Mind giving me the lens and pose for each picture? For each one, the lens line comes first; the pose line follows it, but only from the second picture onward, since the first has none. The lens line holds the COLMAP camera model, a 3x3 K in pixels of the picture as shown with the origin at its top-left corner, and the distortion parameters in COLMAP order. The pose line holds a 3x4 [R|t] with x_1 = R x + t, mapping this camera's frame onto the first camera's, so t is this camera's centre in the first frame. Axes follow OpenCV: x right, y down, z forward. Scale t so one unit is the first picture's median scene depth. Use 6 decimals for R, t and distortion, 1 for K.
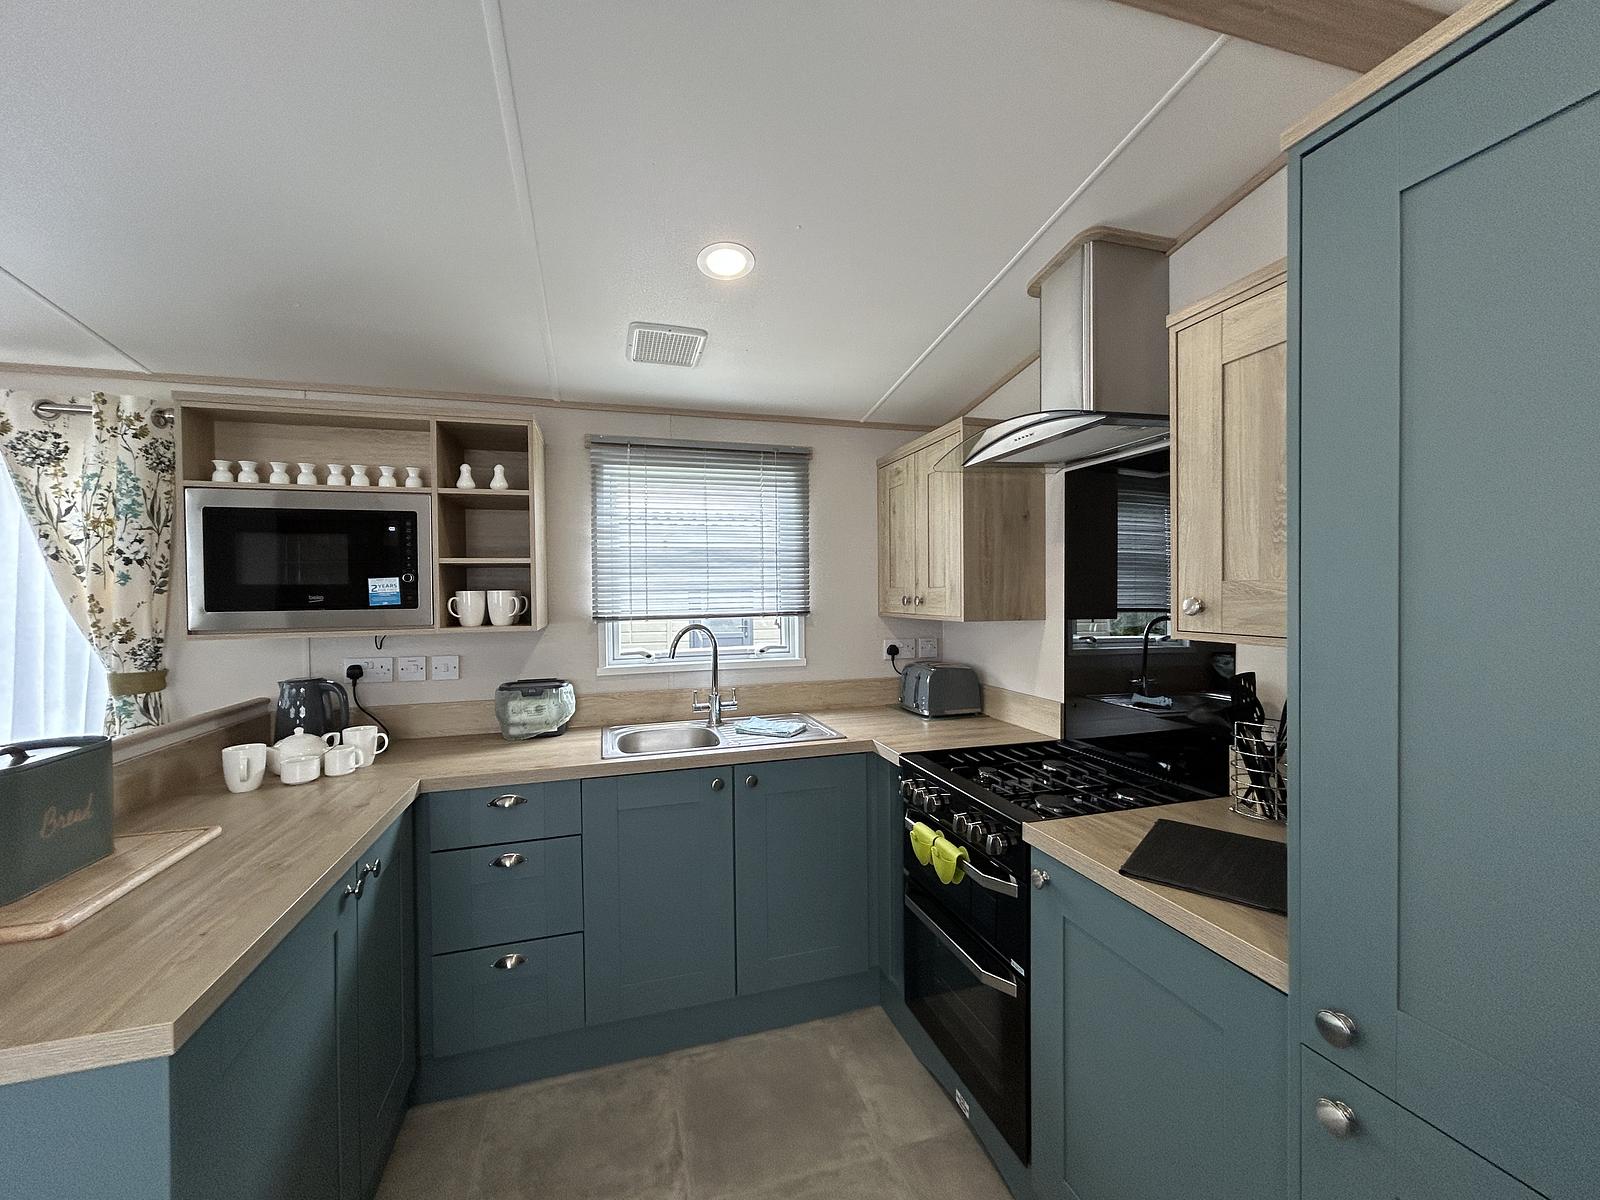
lens RADIAL K [[644.4, 0, 798.0], [0, 644.4, 599.7], [0, 0, 1]] dist [-0.001721, -0.000234]
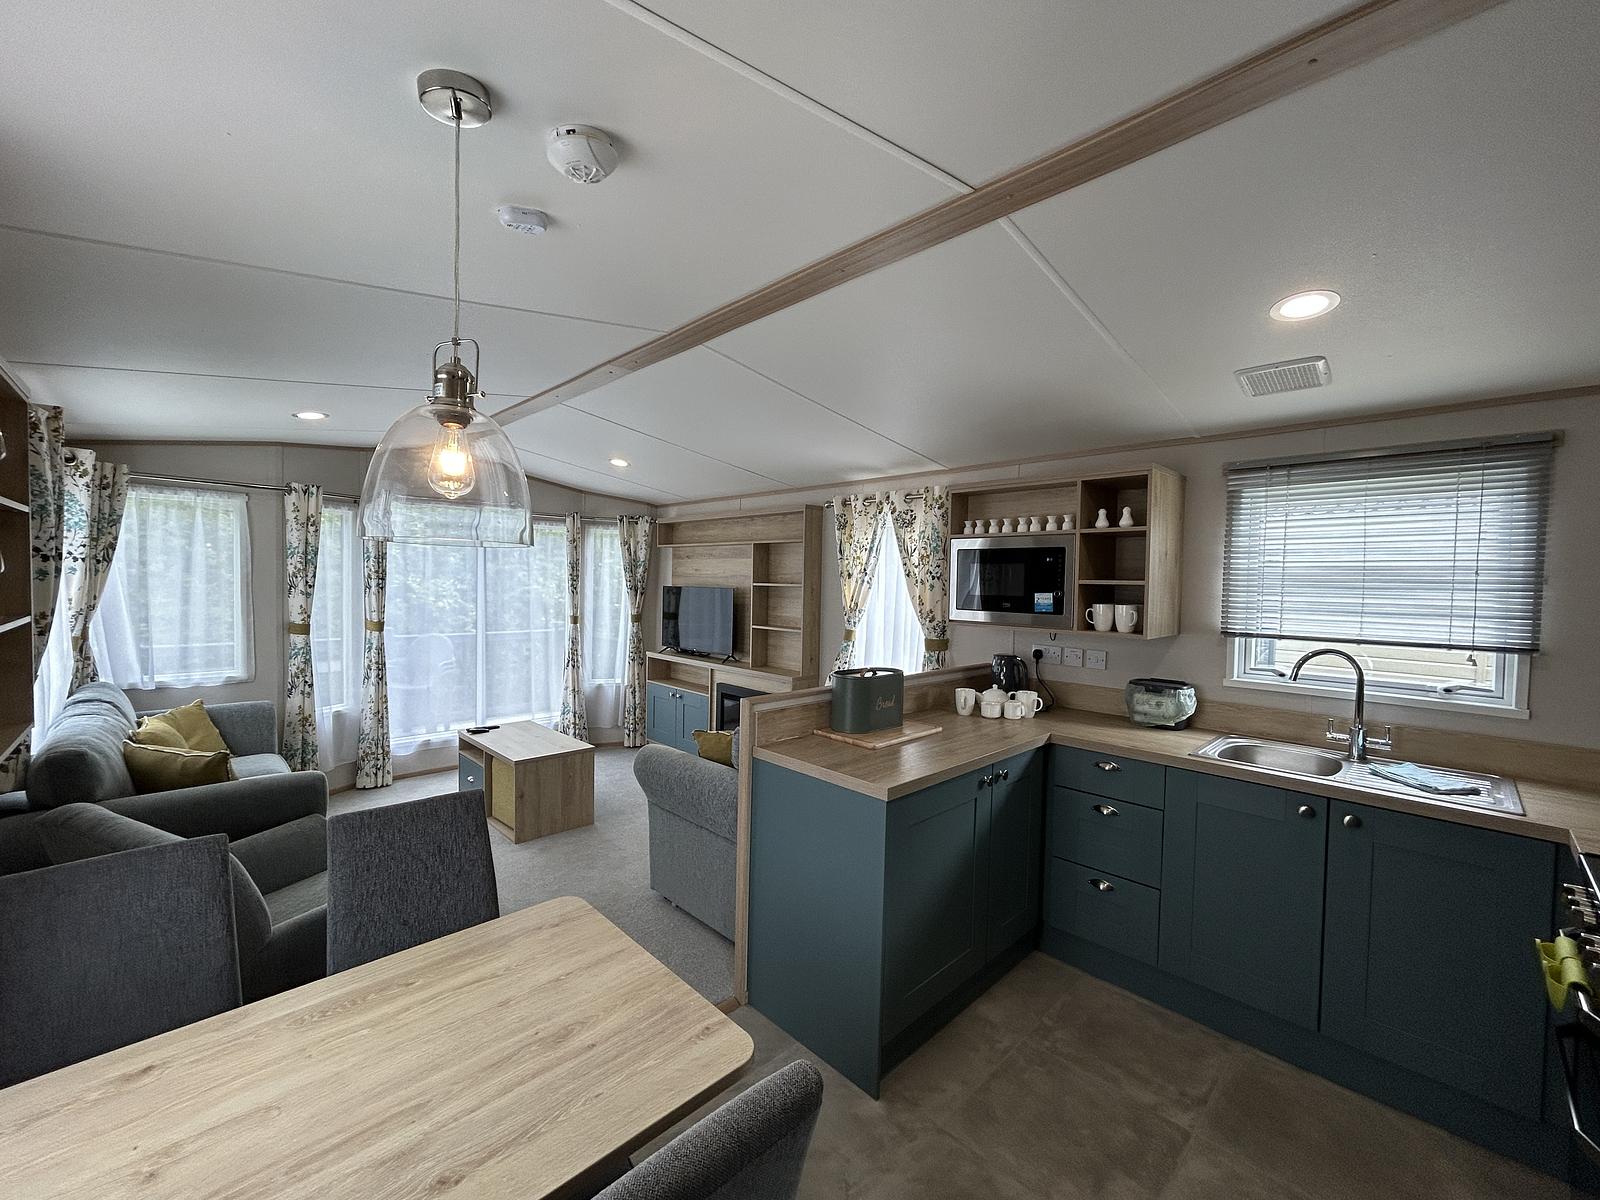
lens RADIAL K [[644.4, 0, 798.0], [0, 644.4, 599.7], [0, 0, 1]] dist [-0.001721, -0.000234]
pose [[0.457318, 0.049907, -0.887902, 0.390030], [-0.034328, 0.998671, 0.038452, -0.053620], [0.888640, 0.012895, 0.458423, -0.166741]]
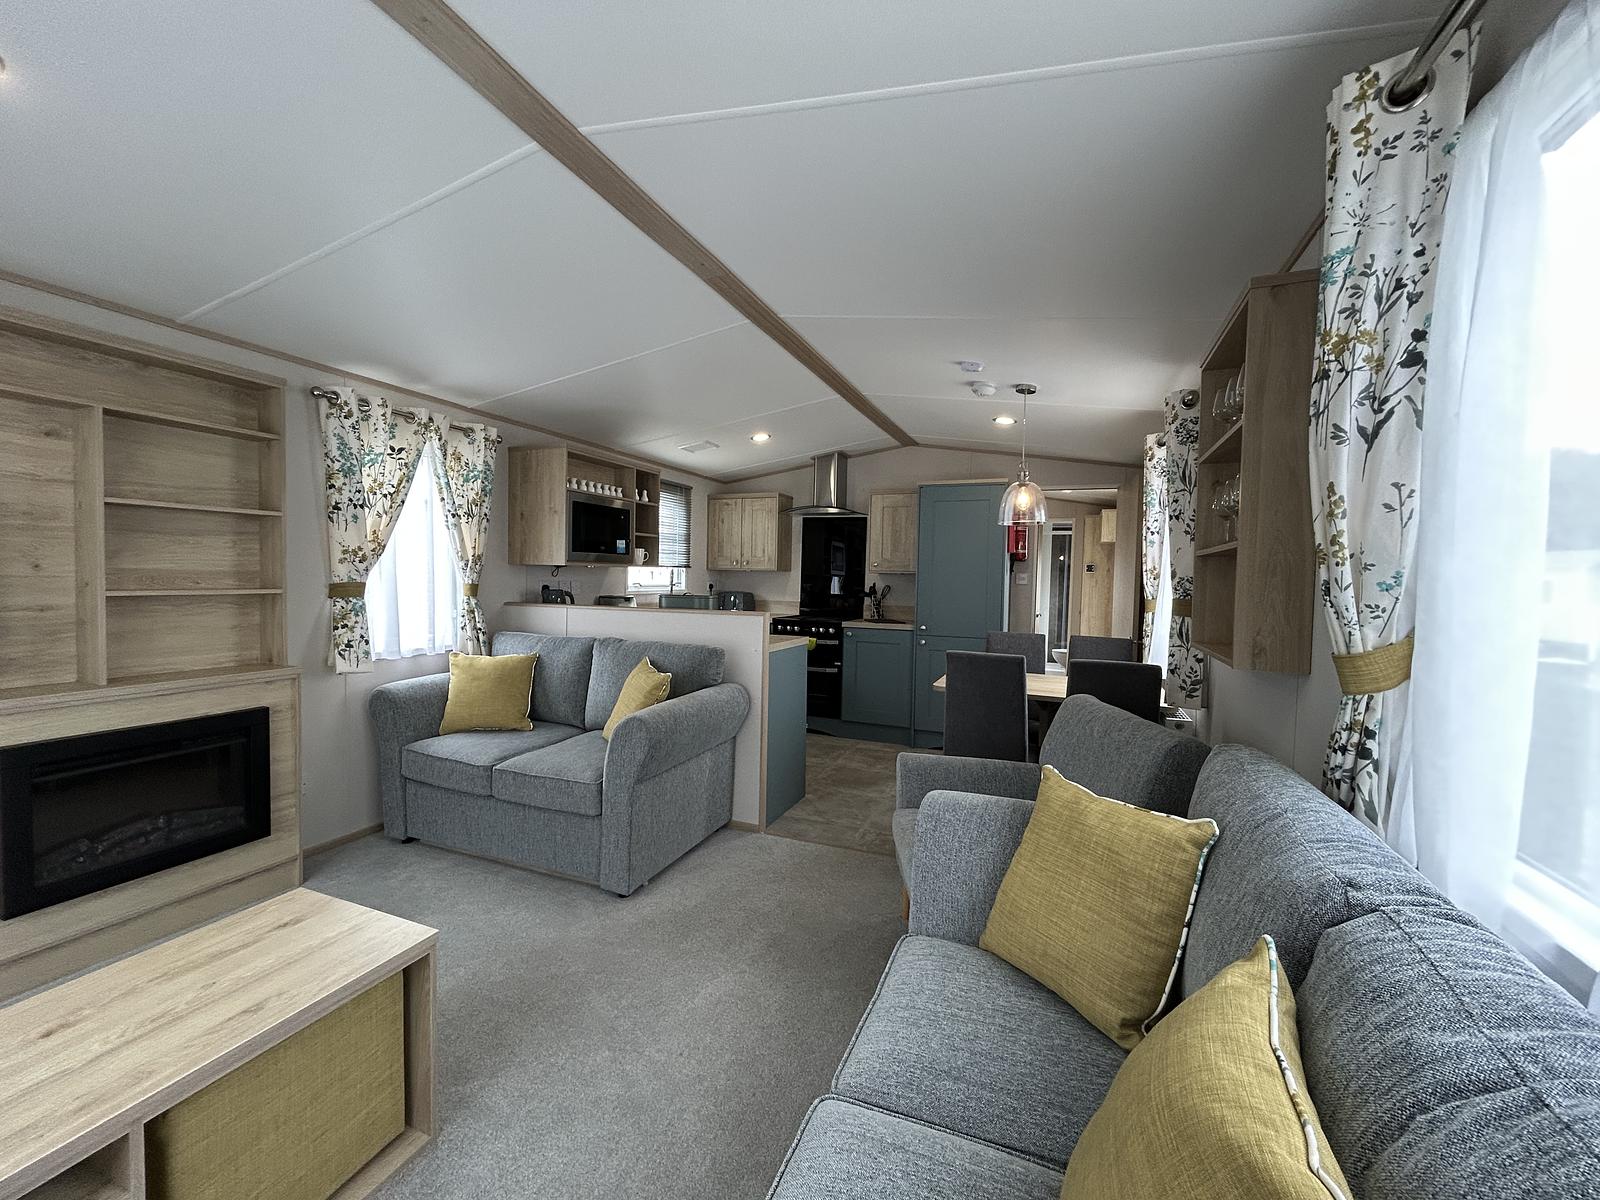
lens RADIAL K [[644.4, 0, 798.0], [0, 644.4, 599.7], [0, 0, 1]] dist [-0.001721, -0.000234]
pose [[0.632371, -0.001547, 0.774664, -1.855963], [-0.023475, 0.999500, 0.021160, 0.101803], [-0.774310, -0.031566, 0.632019, -0.787250]]
